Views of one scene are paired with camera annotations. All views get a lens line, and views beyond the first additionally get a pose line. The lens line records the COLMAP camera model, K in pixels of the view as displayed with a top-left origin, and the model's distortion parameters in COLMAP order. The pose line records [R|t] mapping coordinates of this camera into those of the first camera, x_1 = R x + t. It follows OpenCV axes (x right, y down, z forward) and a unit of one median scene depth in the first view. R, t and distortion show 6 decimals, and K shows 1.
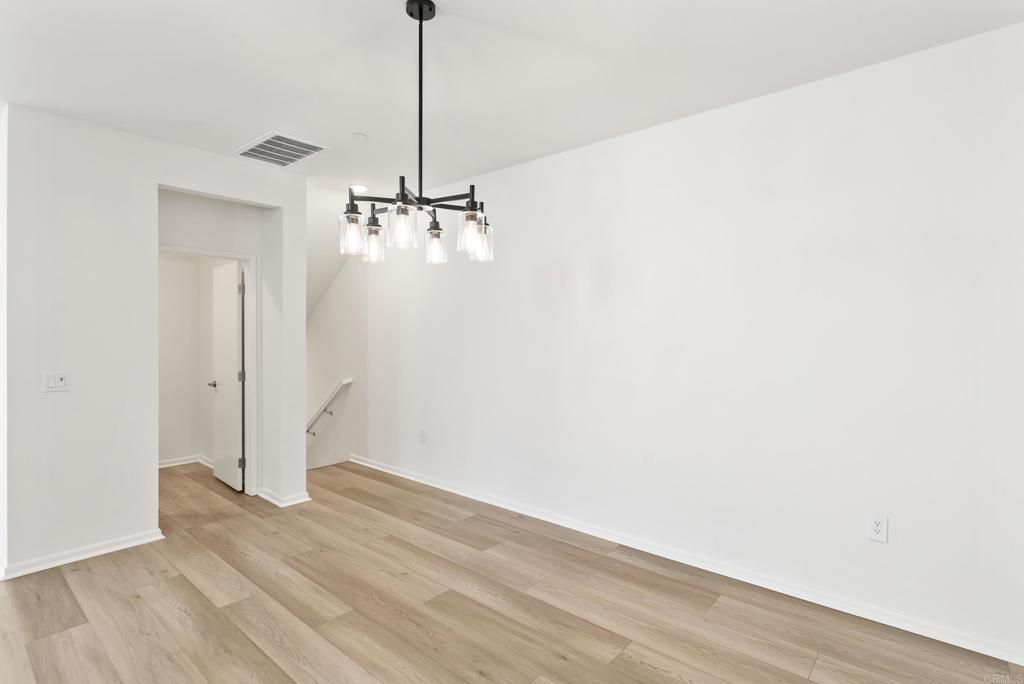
lens RADIAL K [[508.2, 0, 513.1], [0, 508.2, 327.8], [0, 0, 1]] dist [0.000425, 0.000240]
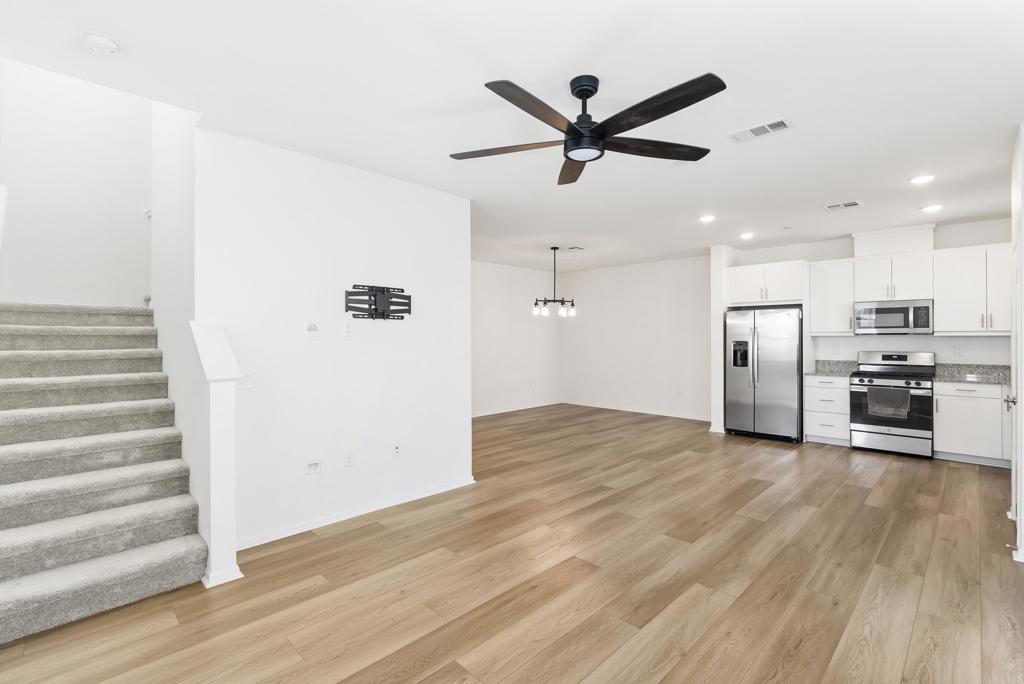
lens RADIAL K [[463.3, 0, 511.4], [0, 463.3, 336.2], [0, 0, 1]] dist [-0.006583, 0.000551]
pose [[0.073290, -0.000475, 0.997311, -2.475187], [-0.008912, 0.999960, 0.001131, 0.004462], [-0.997271, -0.008970, 0.073283, 0.745644]]
